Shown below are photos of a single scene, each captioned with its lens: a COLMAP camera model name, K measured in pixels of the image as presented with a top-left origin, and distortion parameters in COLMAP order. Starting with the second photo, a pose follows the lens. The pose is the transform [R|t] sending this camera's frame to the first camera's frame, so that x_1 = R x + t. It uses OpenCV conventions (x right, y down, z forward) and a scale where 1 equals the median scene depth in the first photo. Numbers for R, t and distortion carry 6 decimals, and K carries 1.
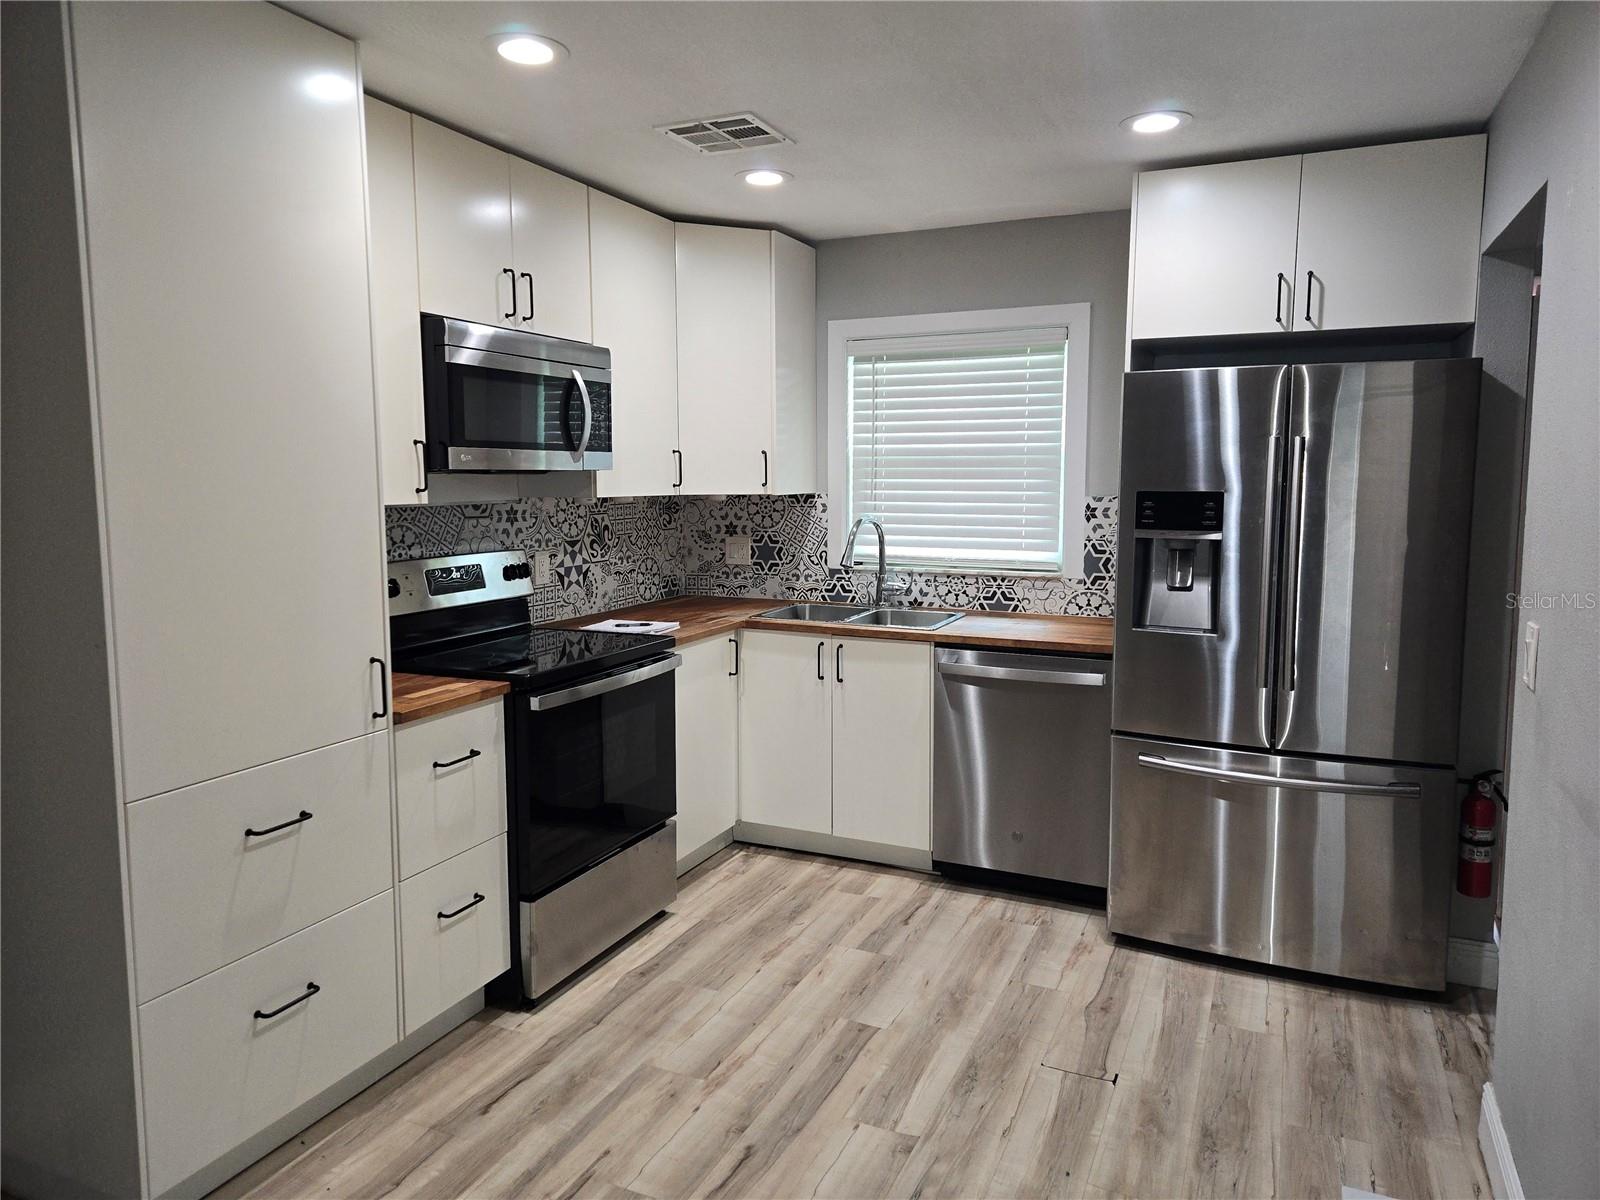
lens RADIAL K [[1071.5, 0, 815.4], [0, 1071.5, 587.7], [0, 0, 1]] dist [0.077918, -0.063769]
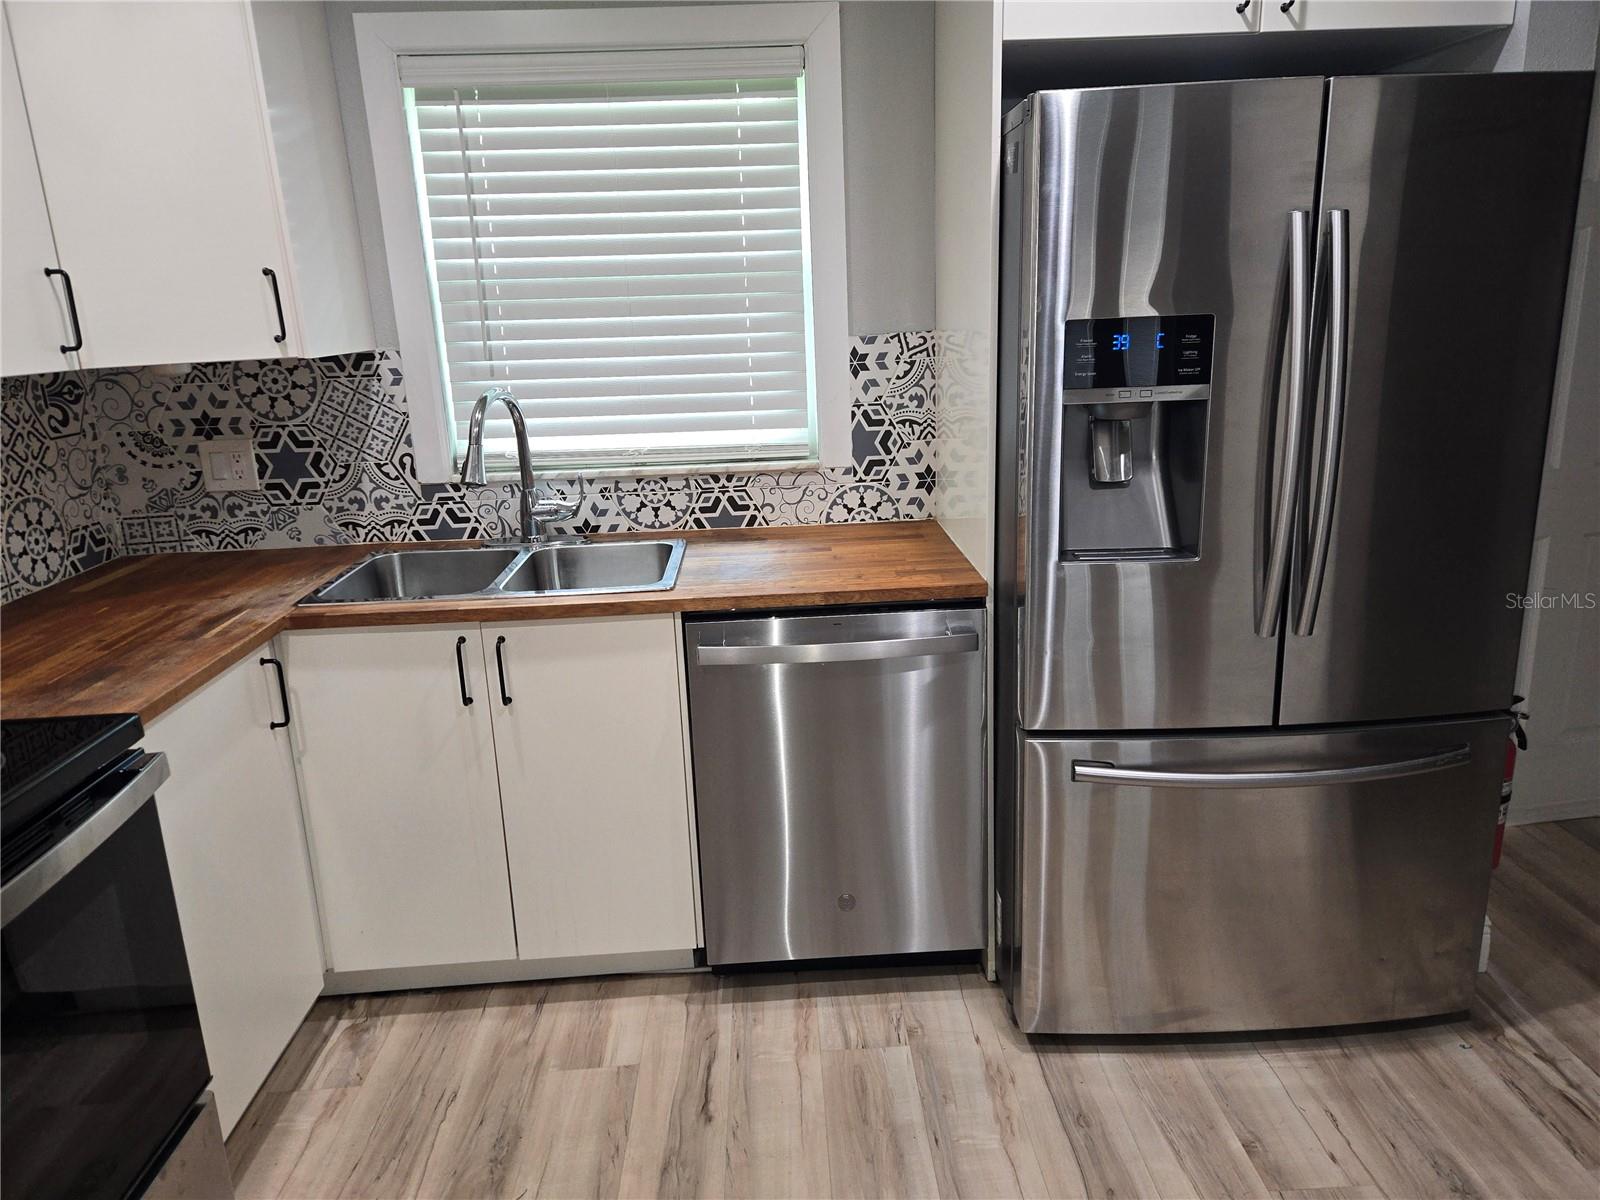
lens RADIAL K [[1071.5, 0, 819.8], [0, 1071.5, 582.7], [0, 0, 1]] dist [0.077918, -0.063769]
pose [[0.891513, -0.145565, 0.428970, -0.059758], [0.084780, 0.983847, 0.157662, -0.044172], [-0.444991, -0.104189, 0.889453, 0.436256]]
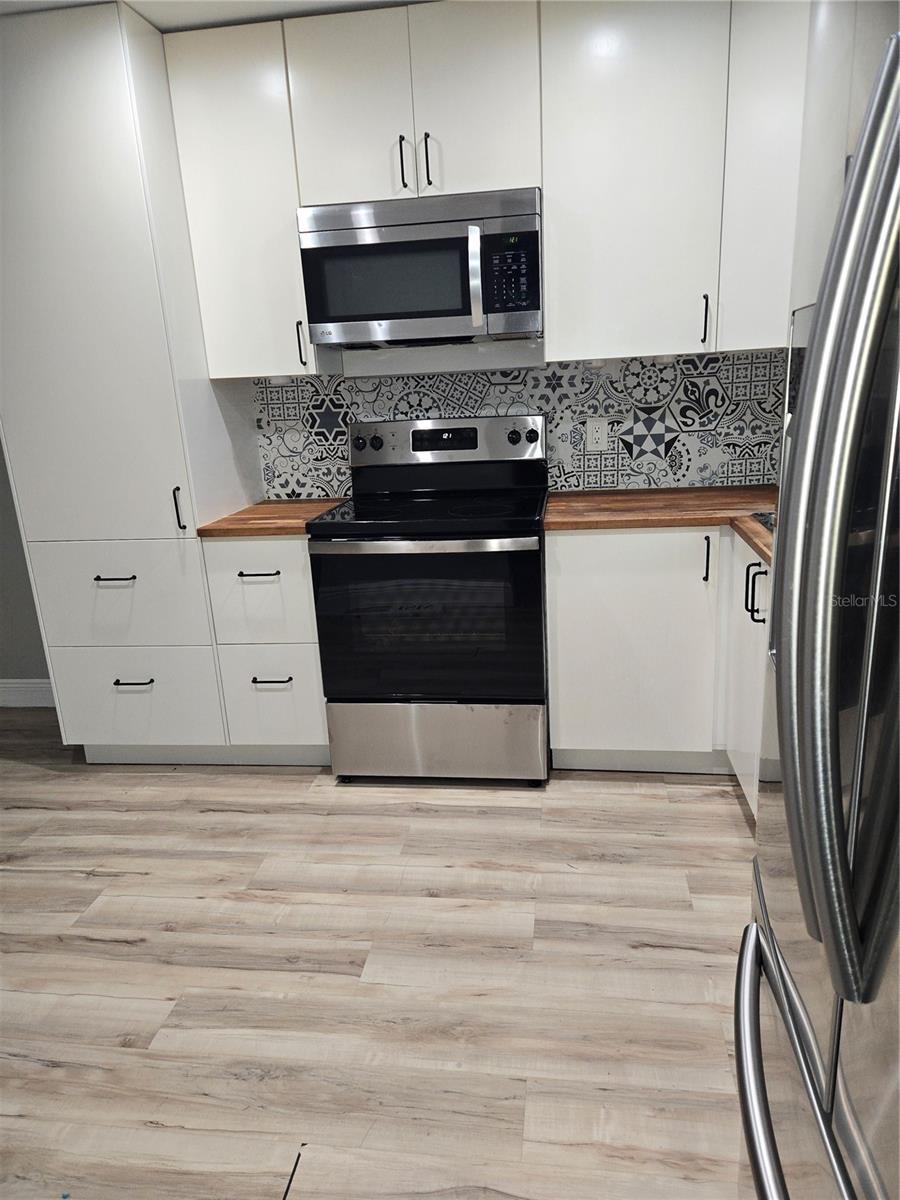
lens RADIAL K [[803.6, 0, 461.0], [0, 803.6, 607.6], [0, 0, 1]] dist [0.077918, -0.063769]
pose [[0.279008, 0.259227, -0.924638, 0.450242], [-0.053943, 0.965586, 0.254430, -0.046628], [0.958772, -0.021110, 0.283390, 0.641753]]
